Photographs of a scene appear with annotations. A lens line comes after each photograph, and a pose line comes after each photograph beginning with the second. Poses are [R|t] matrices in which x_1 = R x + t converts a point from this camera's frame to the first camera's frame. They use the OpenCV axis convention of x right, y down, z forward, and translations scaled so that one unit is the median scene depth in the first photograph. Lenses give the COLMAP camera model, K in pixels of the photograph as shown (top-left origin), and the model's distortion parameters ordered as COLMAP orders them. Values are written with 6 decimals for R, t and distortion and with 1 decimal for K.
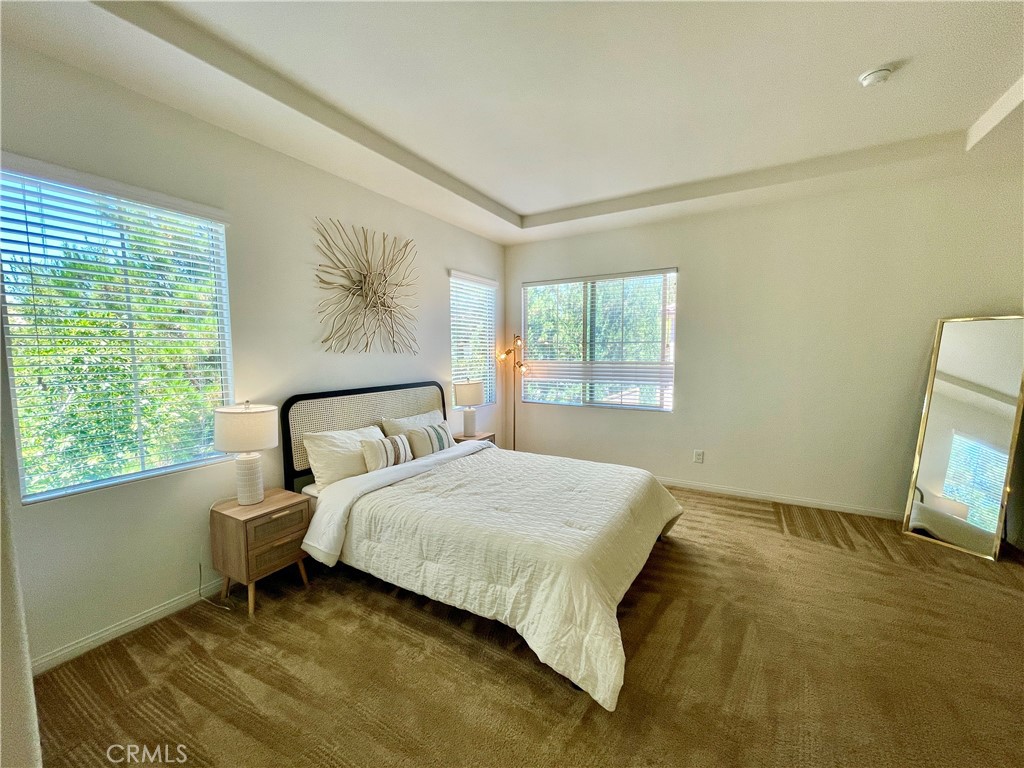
lens RADIAL K [[416.6, 0, 511.0], [0, 416.6, 377.4], [0, 0, 1]] dist [0.002938, 0.000214]
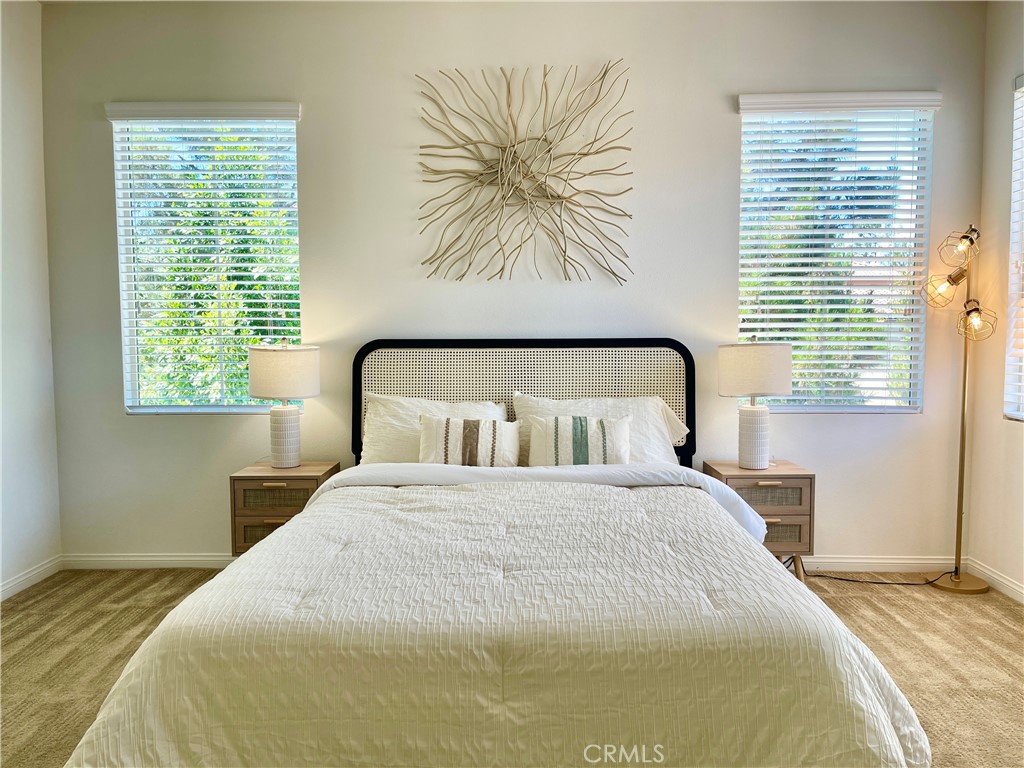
lens RADIAL K [[766.1, 0, 513.9], [0, 766.1, 379.1], [0, 0, 1]] dist [0.057257, -0.041595]
pose [[0.474898, 0.059571, -0.878022, 0.687814], [-0.056578, 0.997709, 0.037089, 0.044039], [0.878220, 0.032063, 0.477180, 0.540197]]
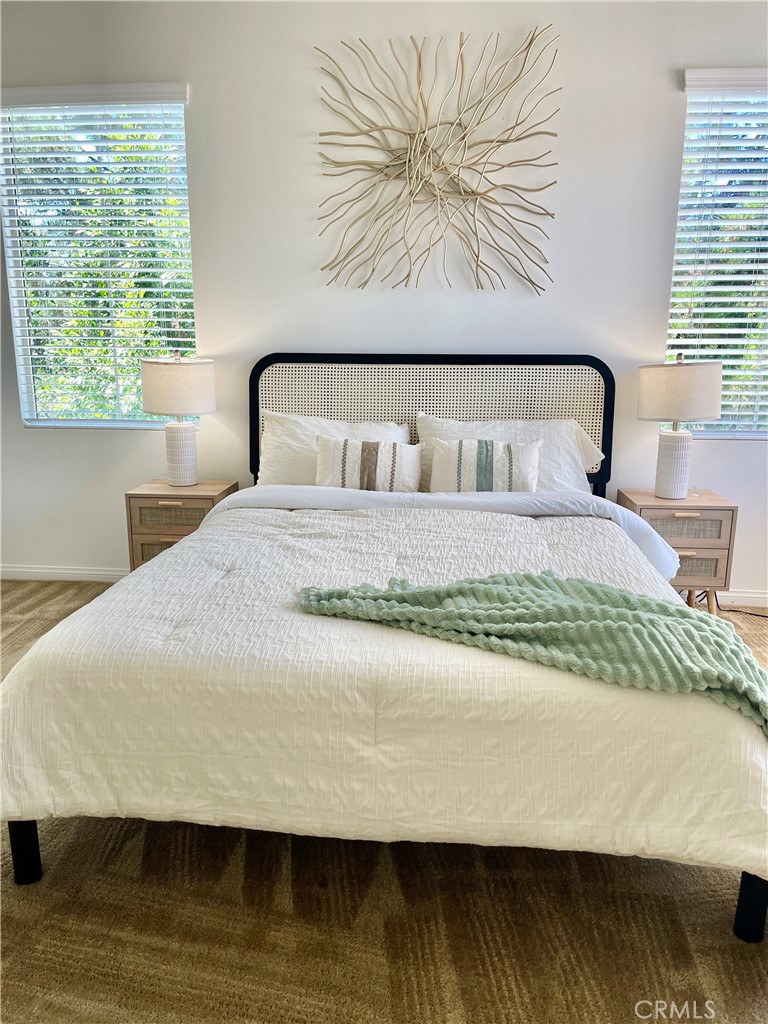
lens RADIAL K [[772.6, 0, 384.2], [0, 772.6, 515.5], [0, 0, 1]] dist [0.061049, -0.075197]
pose [[0.416215, 0.206023, -0.885618, 0.656950], [-0.069499, 0.978351, 0.194933, 0.038935], [0.906606, -0.019584, 0.421522, 0.584081]]
